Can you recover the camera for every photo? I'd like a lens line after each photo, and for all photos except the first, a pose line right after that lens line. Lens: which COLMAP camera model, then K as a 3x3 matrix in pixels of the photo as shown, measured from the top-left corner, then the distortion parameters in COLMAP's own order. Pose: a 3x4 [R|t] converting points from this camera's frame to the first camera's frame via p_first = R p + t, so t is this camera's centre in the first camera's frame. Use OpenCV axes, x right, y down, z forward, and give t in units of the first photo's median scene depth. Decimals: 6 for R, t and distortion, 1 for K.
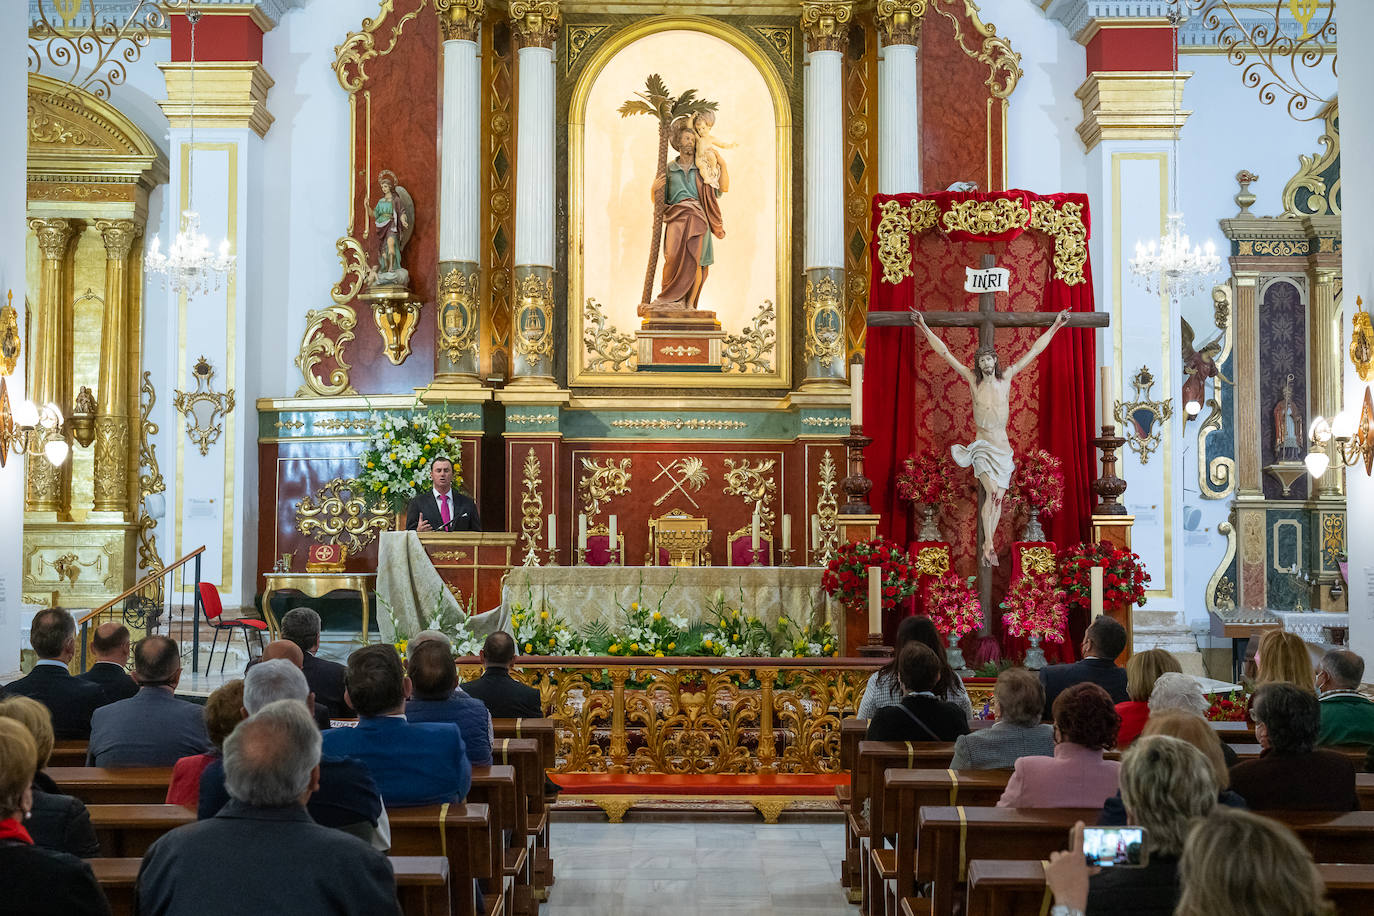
lens RADIAL K [[1900.5, 0, 687.0], [0, 1900.5, 458.0], [0, 0, 1]] dist [0.083355, 0.022195]
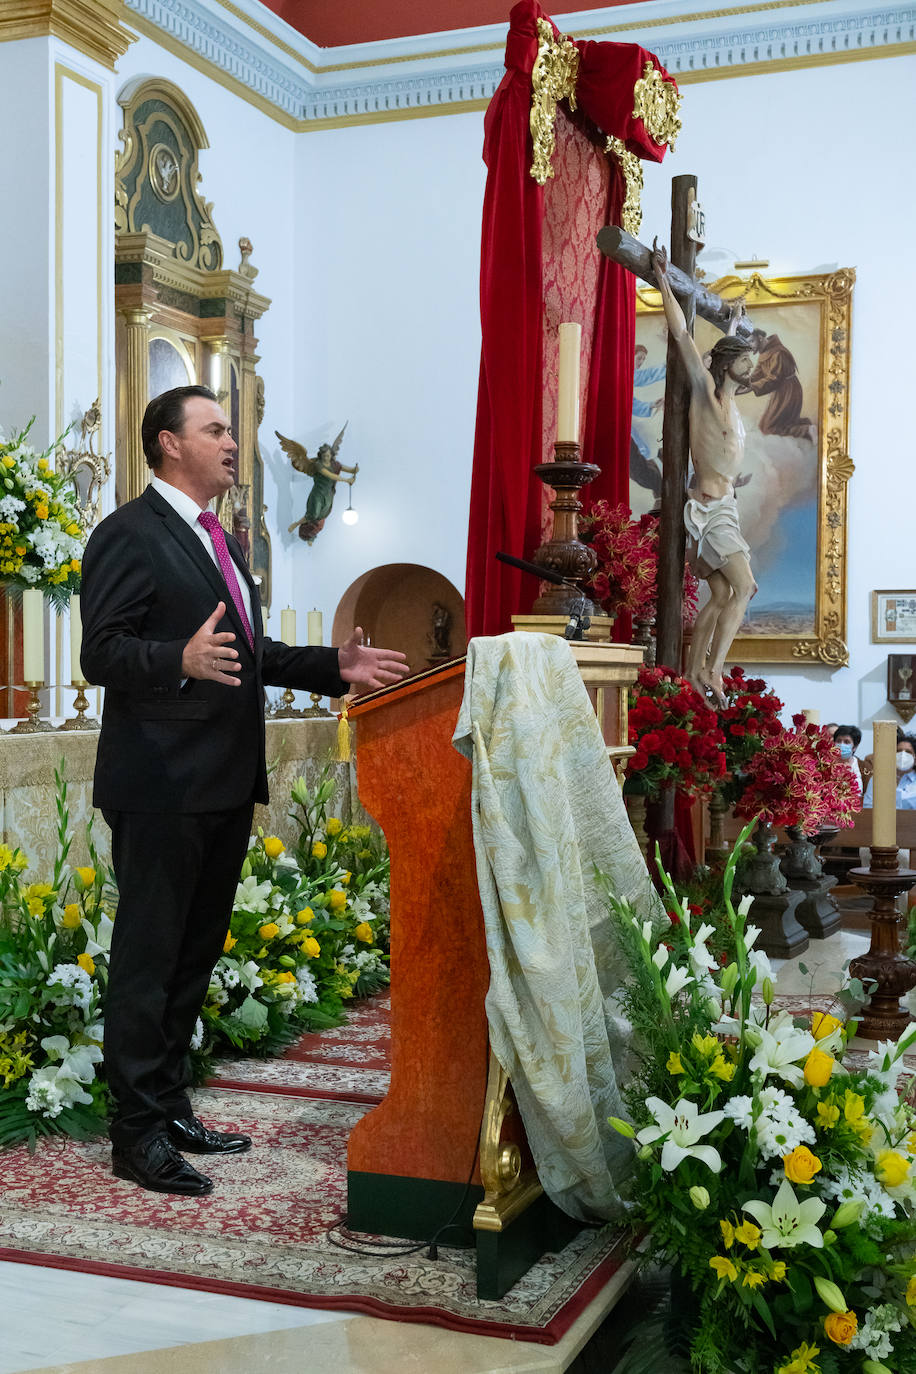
lens RADIAL K [[1680.3, 0, 458.0], [0, 1680.3, 687.0], [0, 0, 1]] dist [0.059756, -0.037699]
pose [[0.373321, -0.009483, 0.927654, -0.268272], [-0.052639, 0.998120, 0.031387, 0.028036], [-0.926208, -0.060548, 0.372120, 0.662242]]
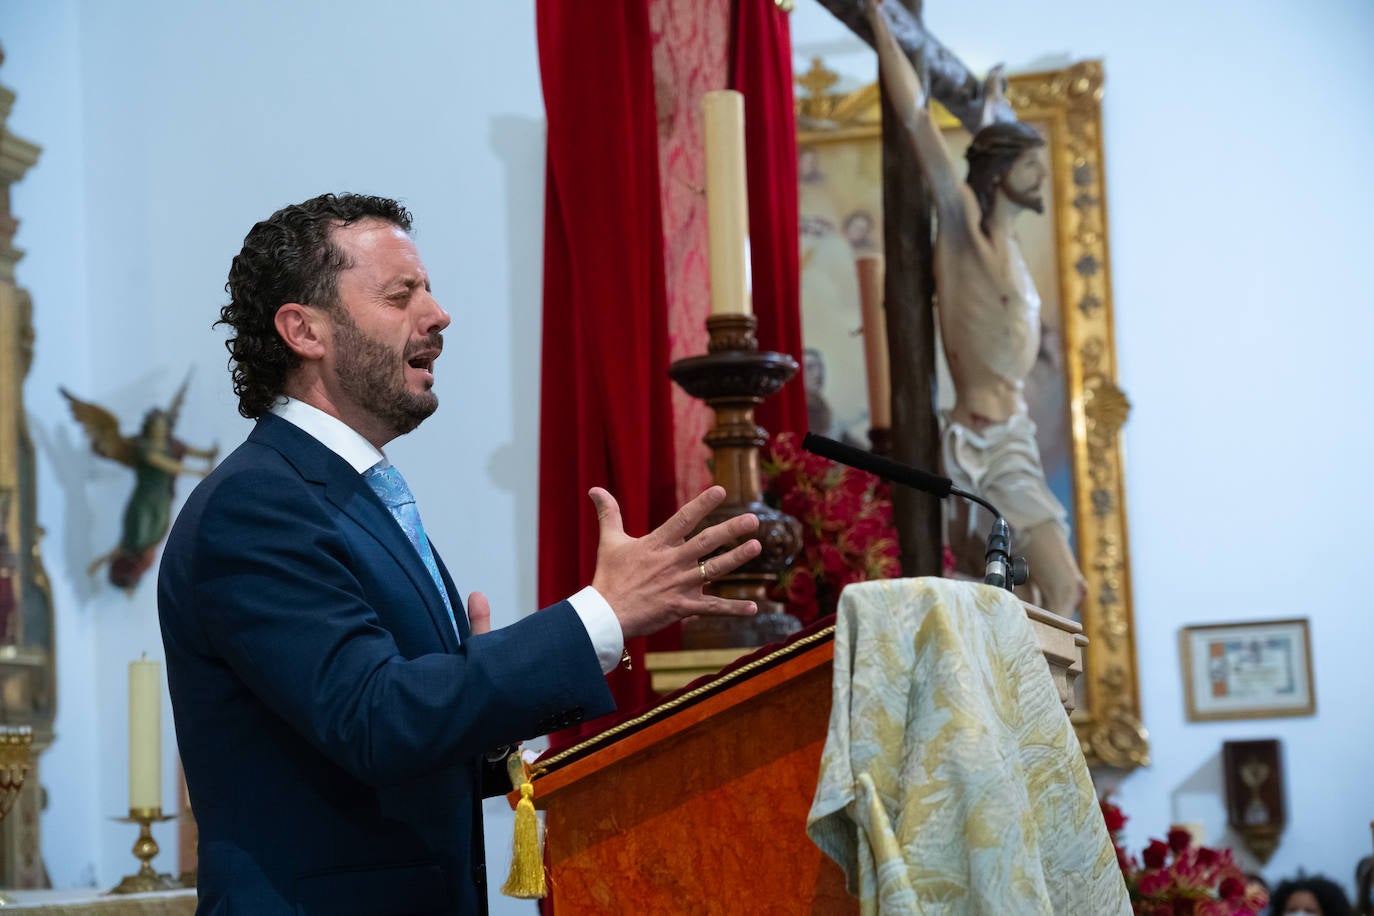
lens RADIAL K [[3001.5, 0, 687.0], [0, 3001.5, 458.0], [0, 0, 1]] dist [0.087665, 0.493682]
pose [[0.266920, 0.102413, 0.958262, -0.243529], [0.002786, 0.994251, -0.107035, 0.036857], [-0.963715, 0.031240, 0.265100, 0.694203]]
